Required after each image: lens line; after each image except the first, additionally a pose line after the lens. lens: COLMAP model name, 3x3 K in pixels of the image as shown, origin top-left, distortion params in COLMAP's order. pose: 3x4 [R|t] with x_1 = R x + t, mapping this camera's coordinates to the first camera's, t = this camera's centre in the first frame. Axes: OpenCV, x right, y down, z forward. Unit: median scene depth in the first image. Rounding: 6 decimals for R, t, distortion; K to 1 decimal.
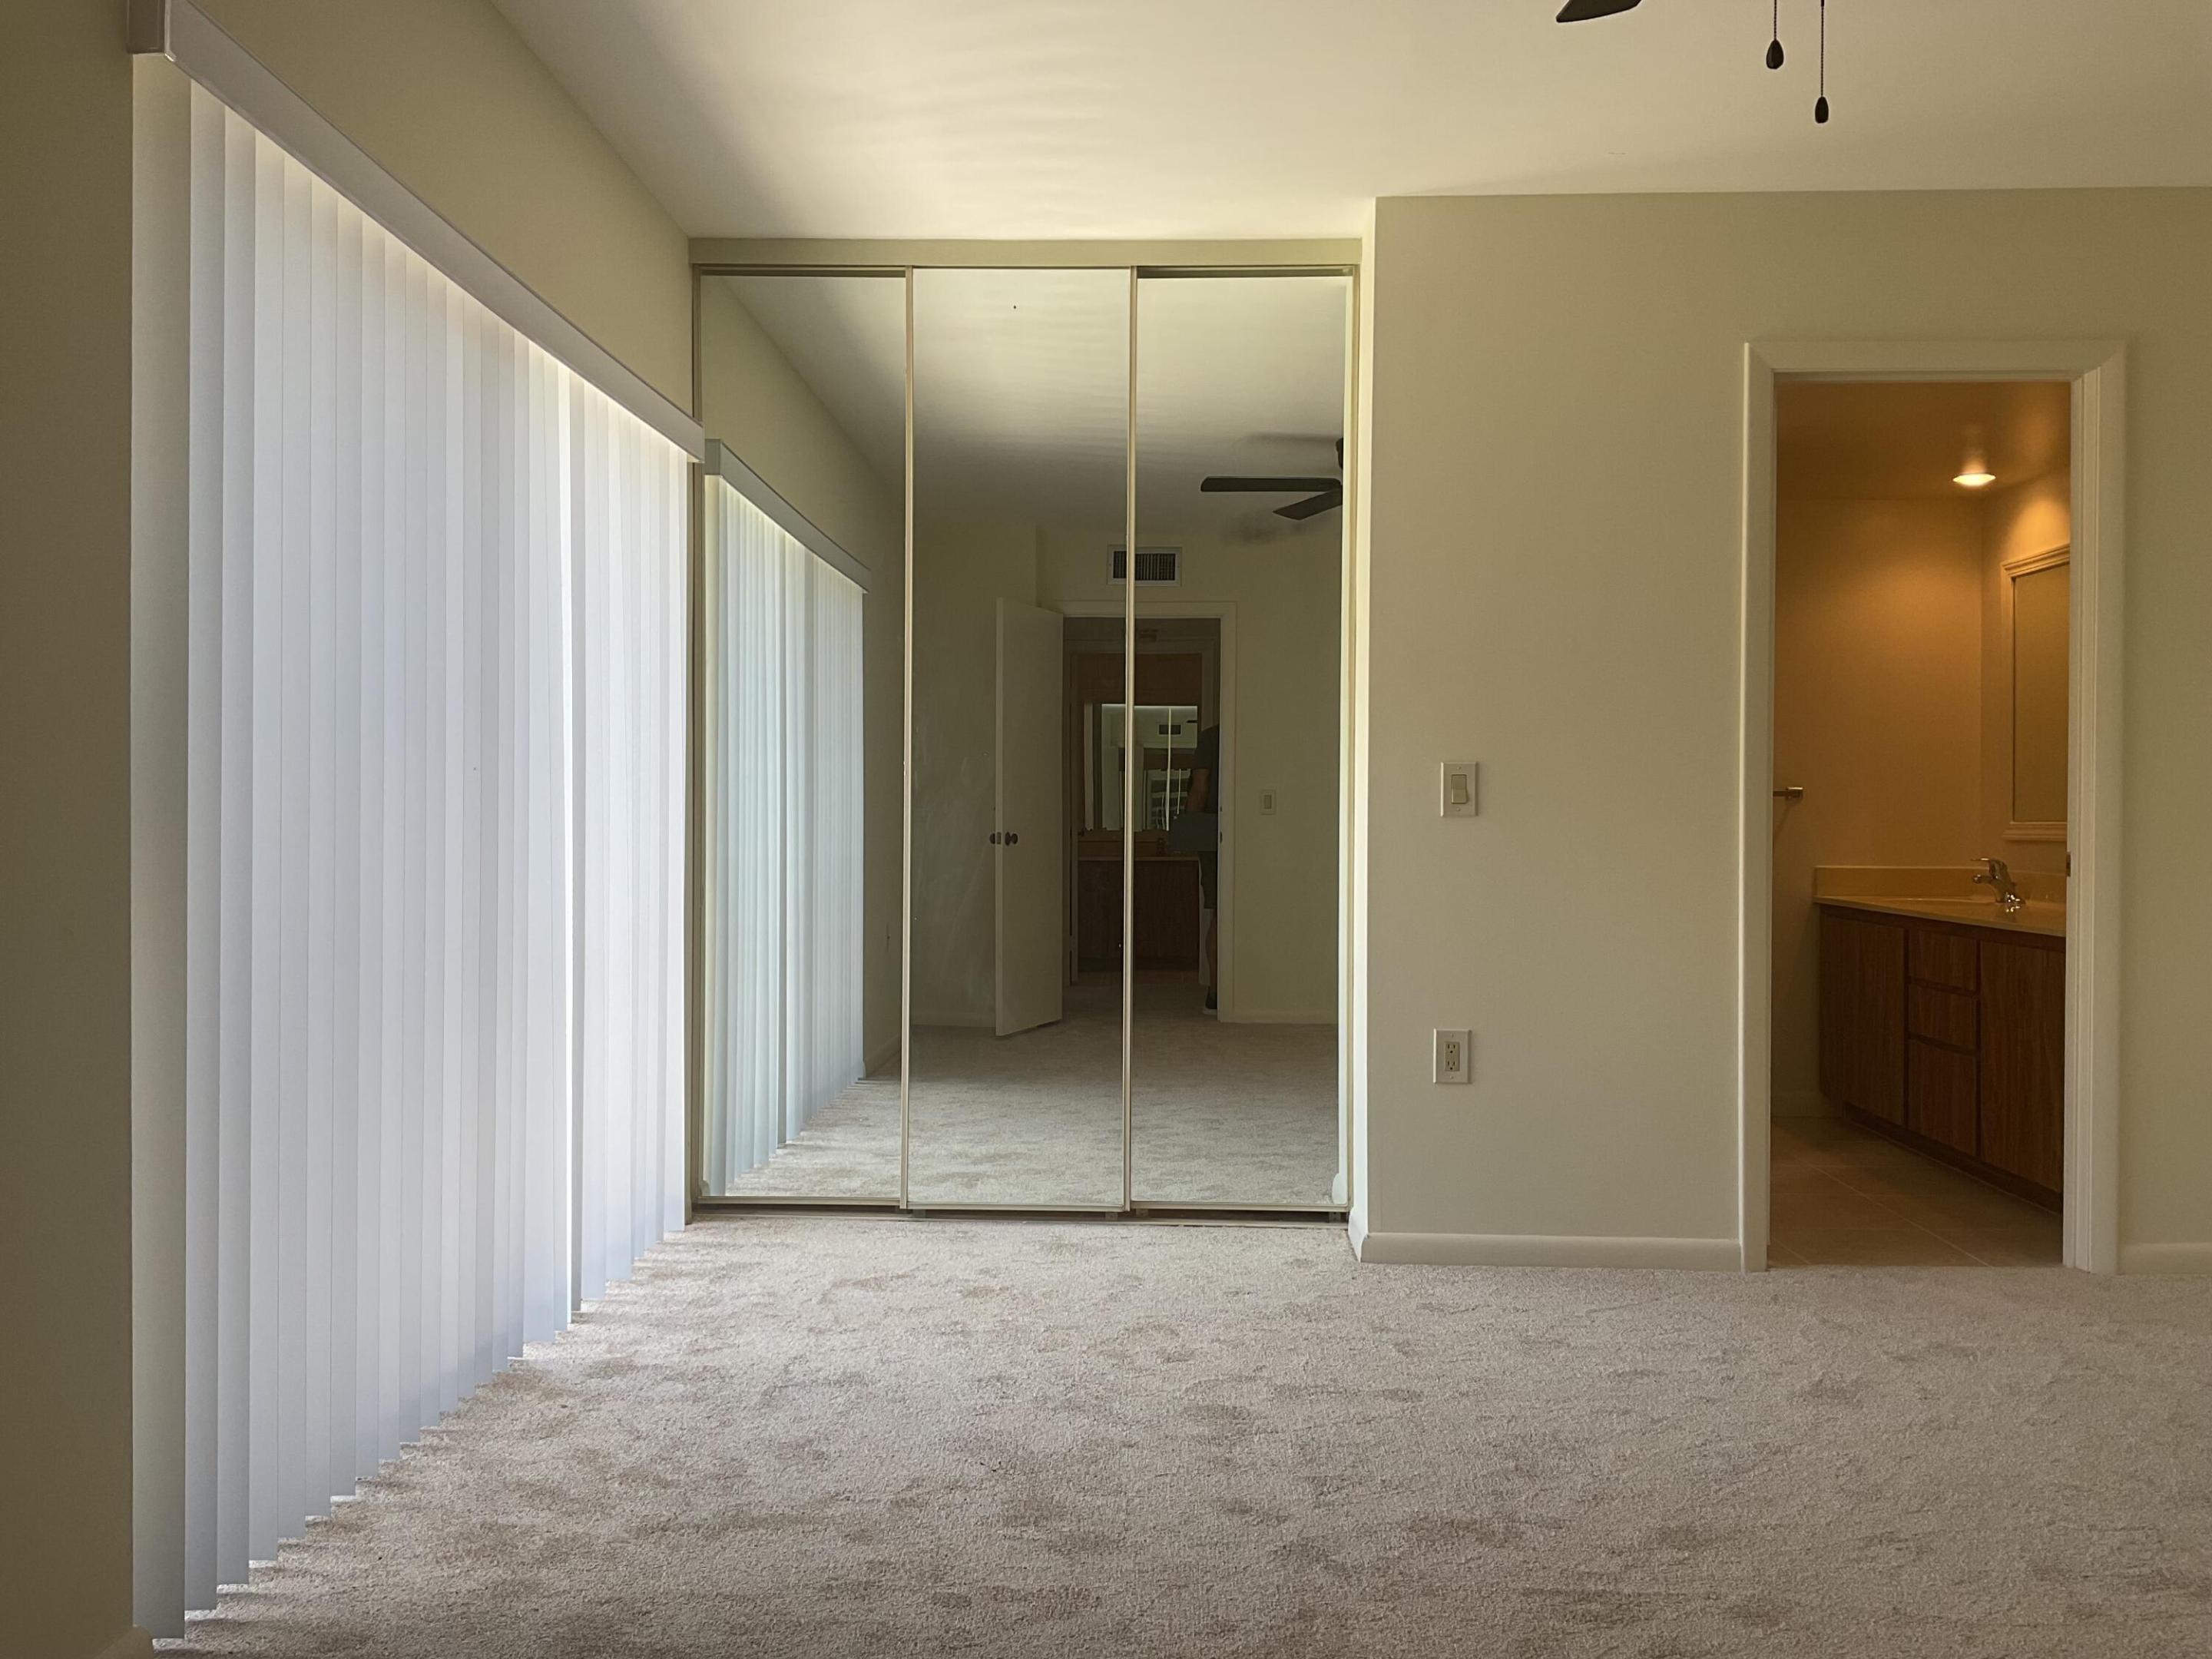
lens RADIAL K [[1827.5, 0, 1099.2], [0, 1827.5, 816.7], [0, 0, 1]] dist [0.047789, -0.079997]
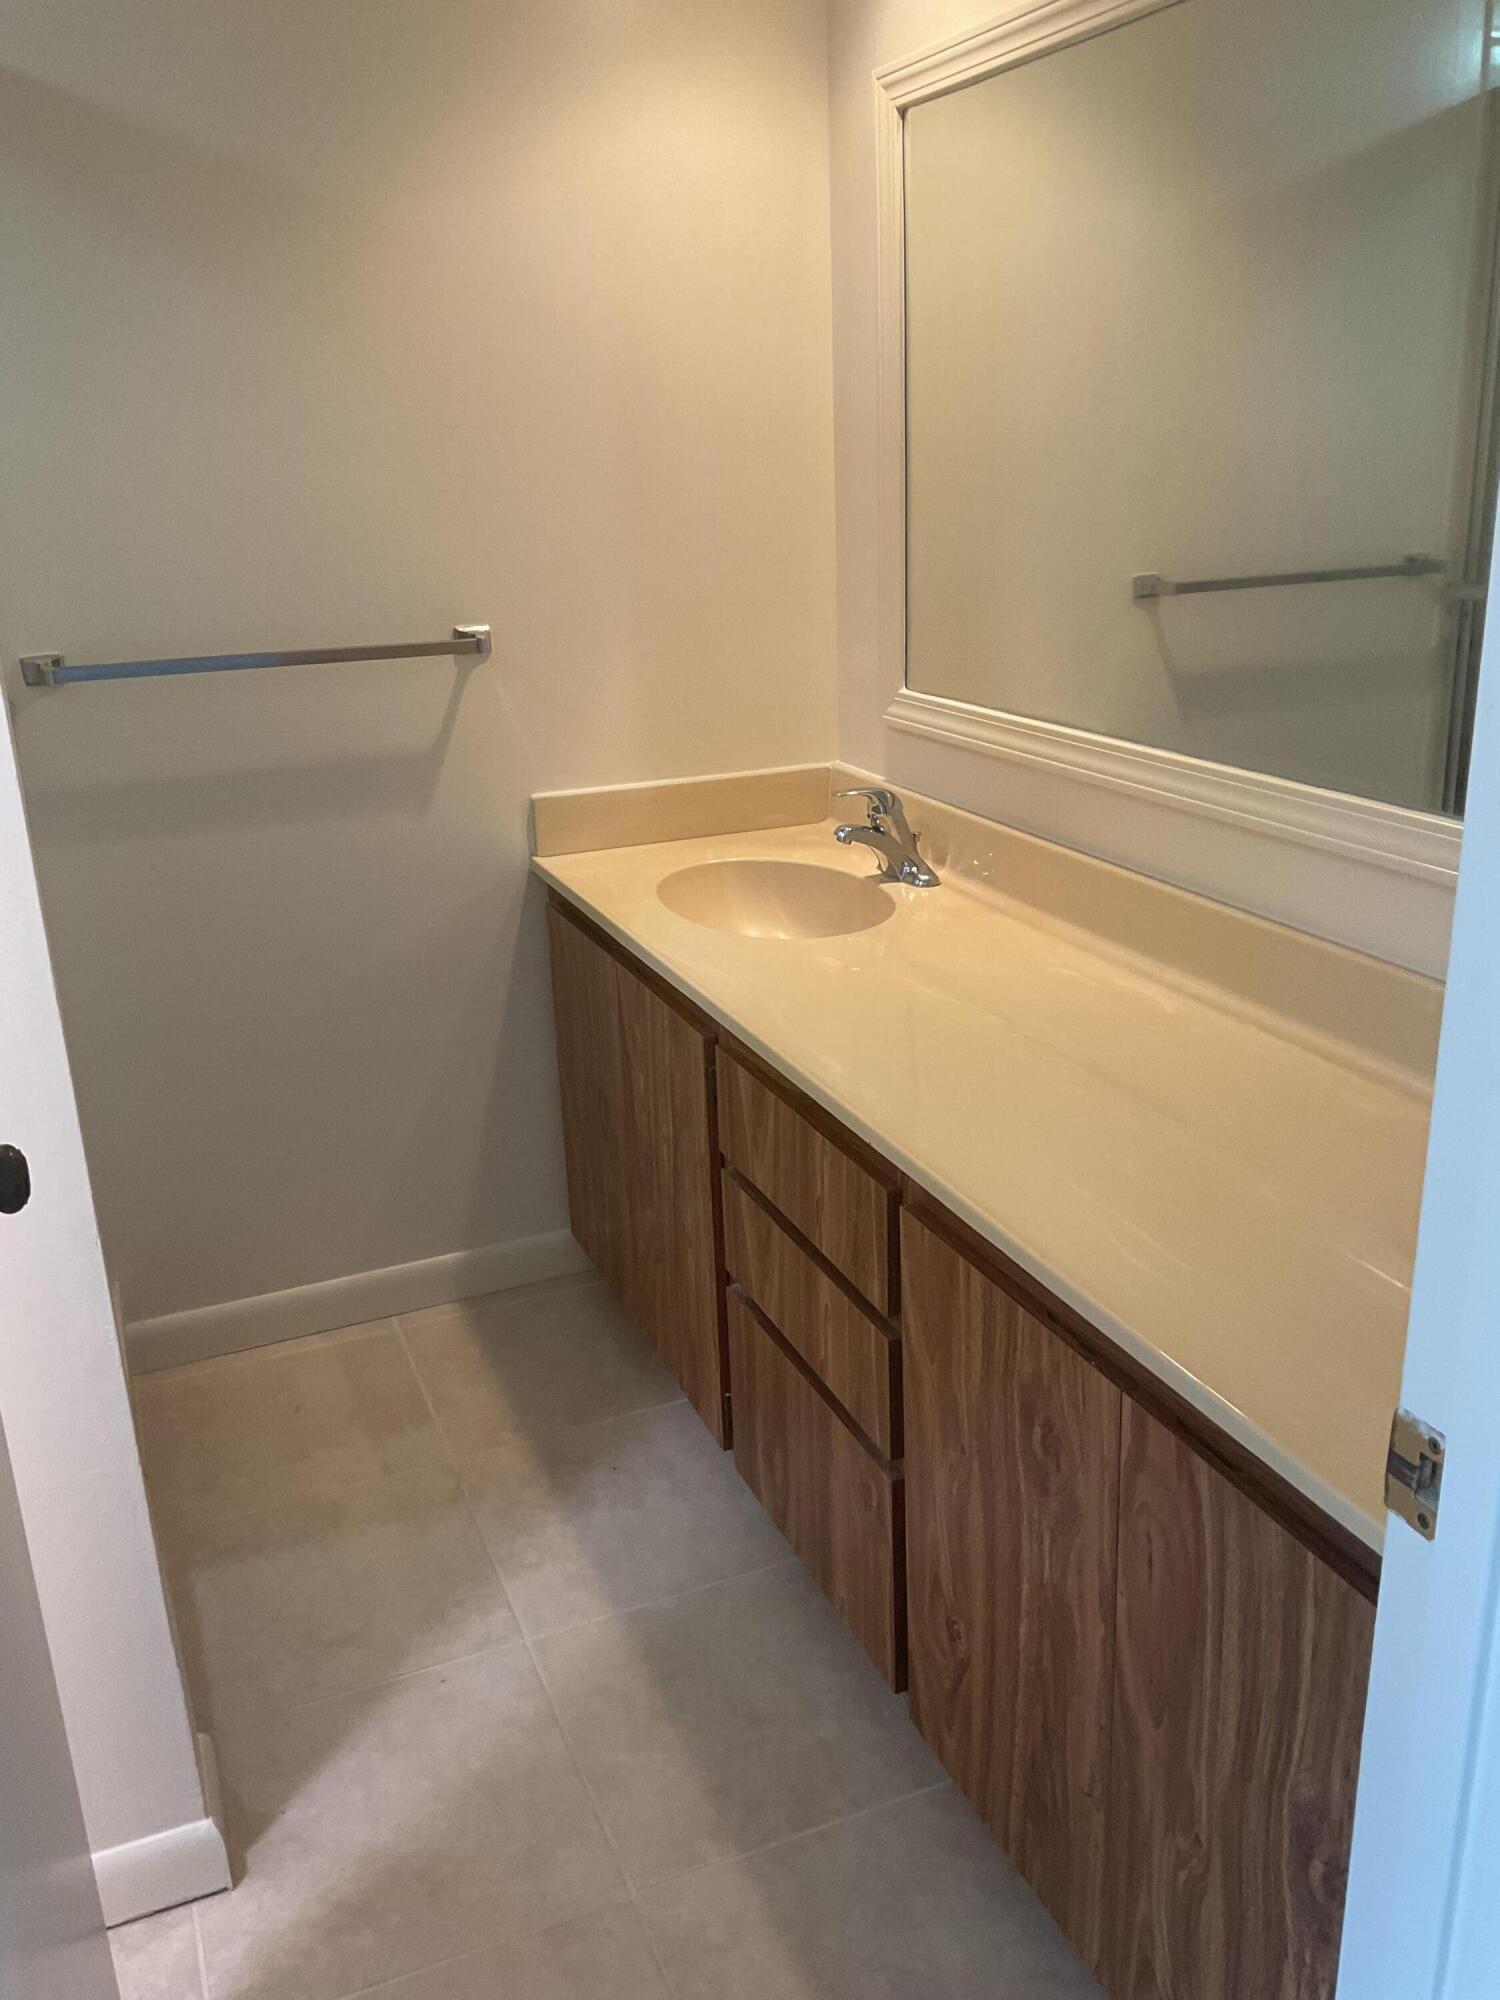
lens RADIAL K [[1652.3, 0, 738.6], [0, 1652.3, 1004.2], [0, 0, 1]] dist [0.047789, -0.079997]
pose [[0.908254, -0.172948, 0.381003, 0.278213], [0.038532, 0.941281, 0.335419, -0.064496], [-0.416640, -0.289965, 0.861586, 0.621042]]
